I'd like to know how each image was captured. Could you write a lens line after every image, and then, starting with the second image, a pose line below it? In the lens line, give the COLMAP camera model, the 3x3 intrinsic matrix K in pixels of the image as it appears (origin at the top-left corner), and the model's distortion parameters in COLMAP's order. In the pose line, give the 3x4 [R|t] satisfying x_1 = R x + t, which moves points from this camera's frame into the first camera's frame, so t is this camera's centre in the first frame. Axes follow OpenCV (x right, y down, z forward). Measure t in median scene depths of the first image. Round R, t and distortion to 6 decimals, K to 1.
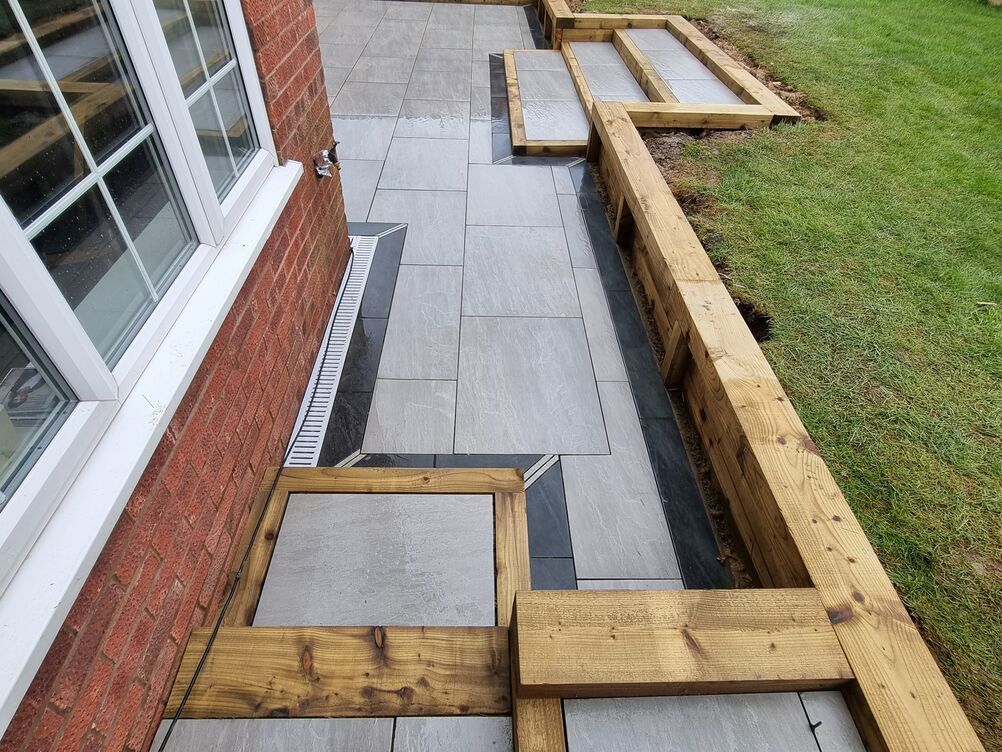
lens RADIAL K [[547.2, 0, 496.2], [0, 547.2, 377.5], [0, 0, 1]] dist [-0.005247, 0.001389]
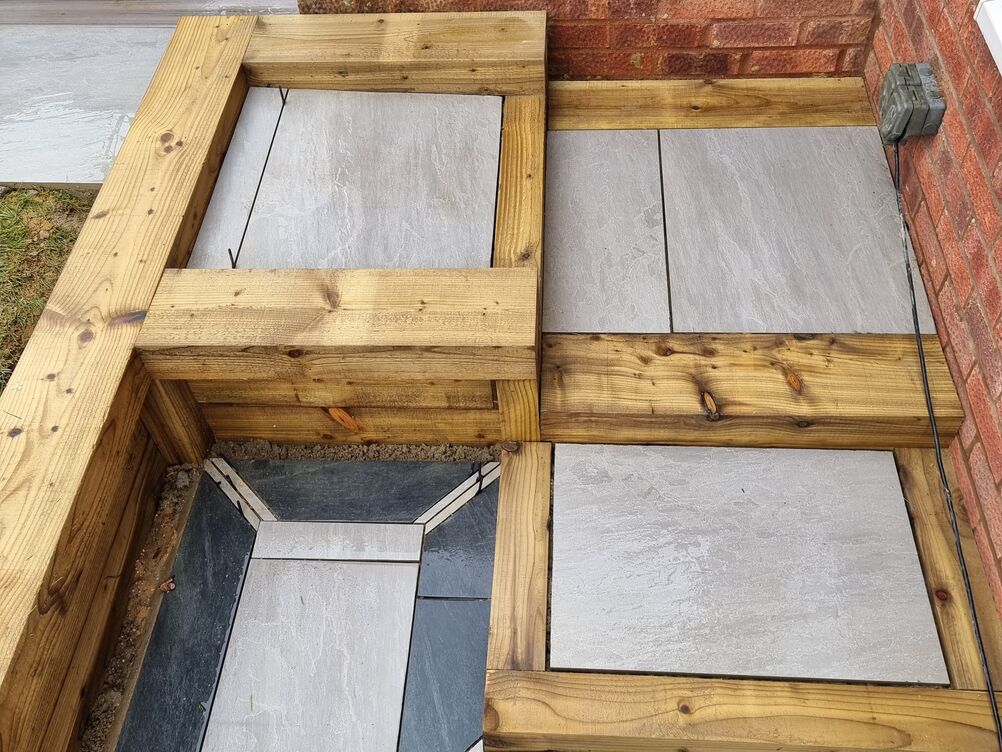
lens RADIAL K [[923.2, 0, 510.7], [0, 923.2, 370.2], [0, 0, 1]] dist [0.091943, -0.094848]
pose [[-0.997551, -0.056338, 0.041444, 0.009005], [0.047320, -0.107302, 0.993100, -0.587793], [-0.051502, 0.992629, 0.109705, 0.584883]]
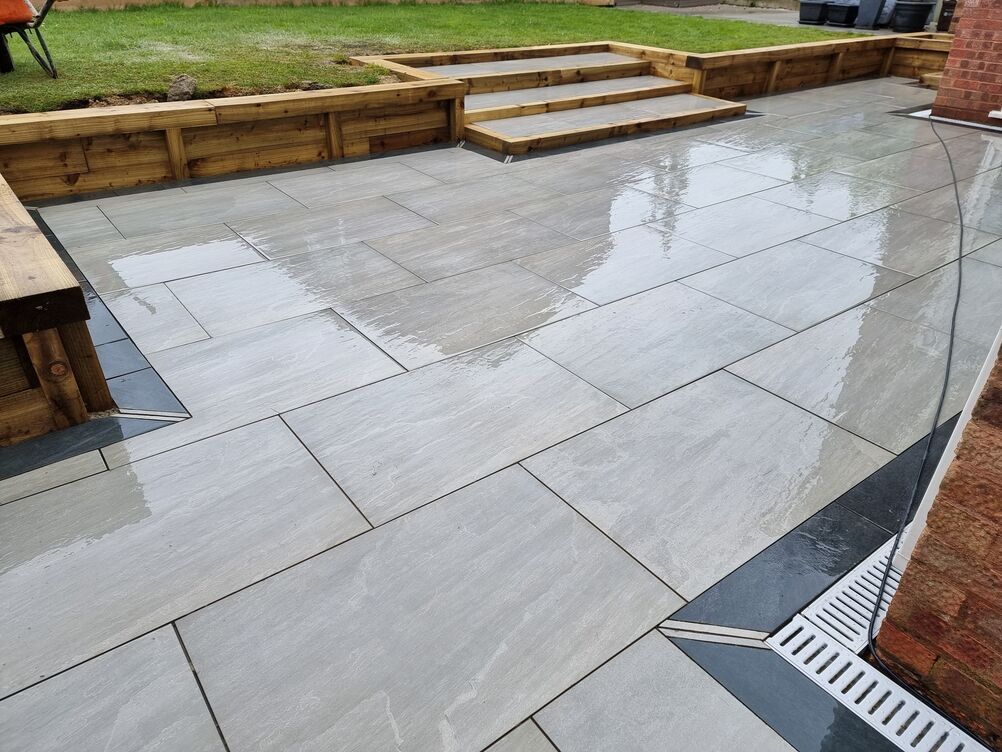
lens RADIAL K [[690.7, 0, 503.6], [0, 690.7, 375.6], [0, 0, 1]] dist [0.078302, -0.059683]
pose [[-0.593082, -0.459344, 0.661255, -1.972250], [0.526714, 0.399817, 0.750146, -3.392051], [-0.608955, 0.793190, 0.004819, 3.730870]]
